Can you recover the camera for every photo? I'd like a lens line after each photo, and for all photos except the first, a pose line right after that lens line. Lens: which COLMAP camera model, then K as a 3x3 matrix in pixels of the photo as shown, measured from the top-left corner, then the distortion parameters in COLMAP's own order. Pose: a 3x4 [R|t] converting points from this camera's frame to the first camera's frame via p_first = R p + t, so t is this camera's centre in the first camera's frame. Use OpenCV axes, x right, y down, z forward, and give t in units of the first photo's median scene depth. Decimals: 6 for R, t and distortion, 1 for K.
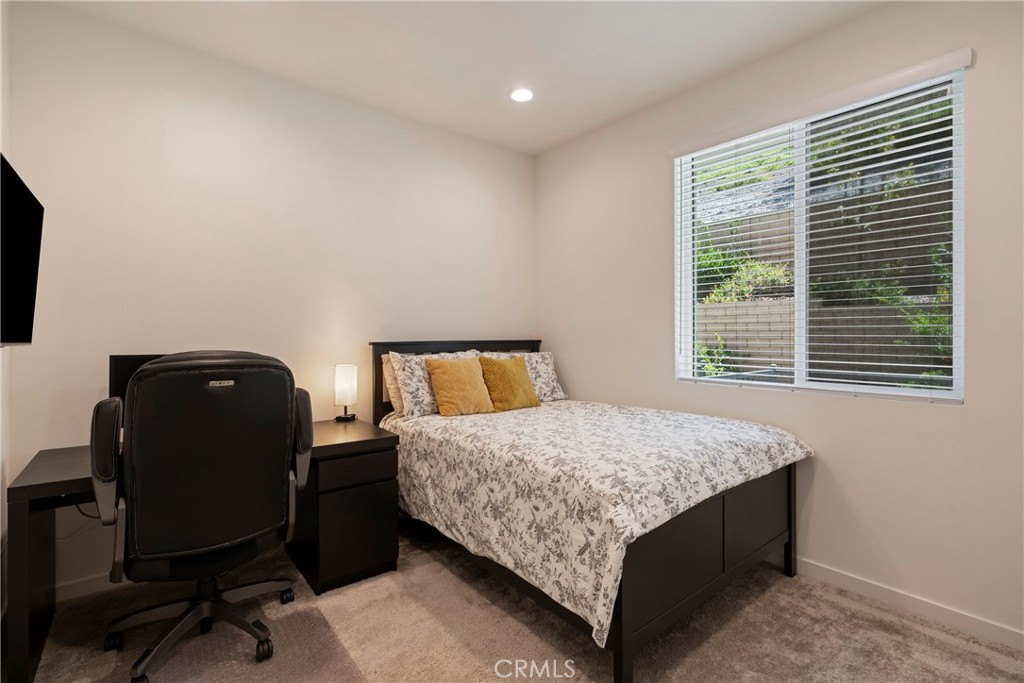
lens RADIAL K [[474.8, 0, 512.0], [0, 474.8, 341.5], [0, 0, 1]] dist [-0.001378, -0.000162]
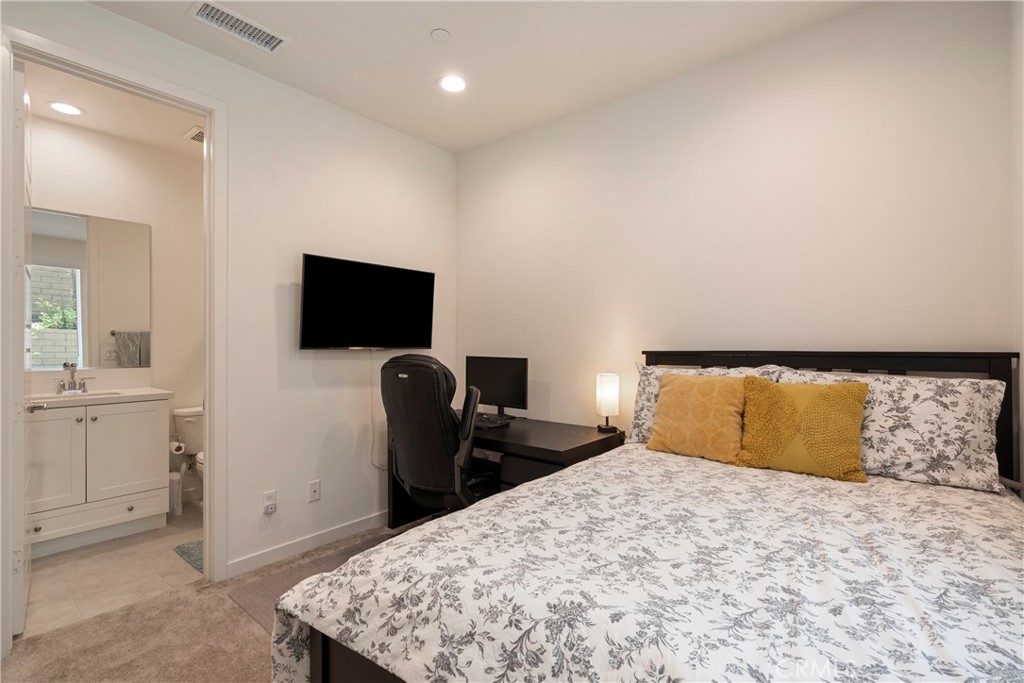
lens RADIAL K [[474.8, 0, 512.0], [0, 474.8, 341.5], [0, 0, 1]] dist [-0.001378, -0.000162]
pose [[0.192668, -0.004566, -0.981253, 0.591874], [-0.007692, 0.999951, -0.006163, -0.009423], [0.981234, 0.008735, 0.192624, 0.659137]]
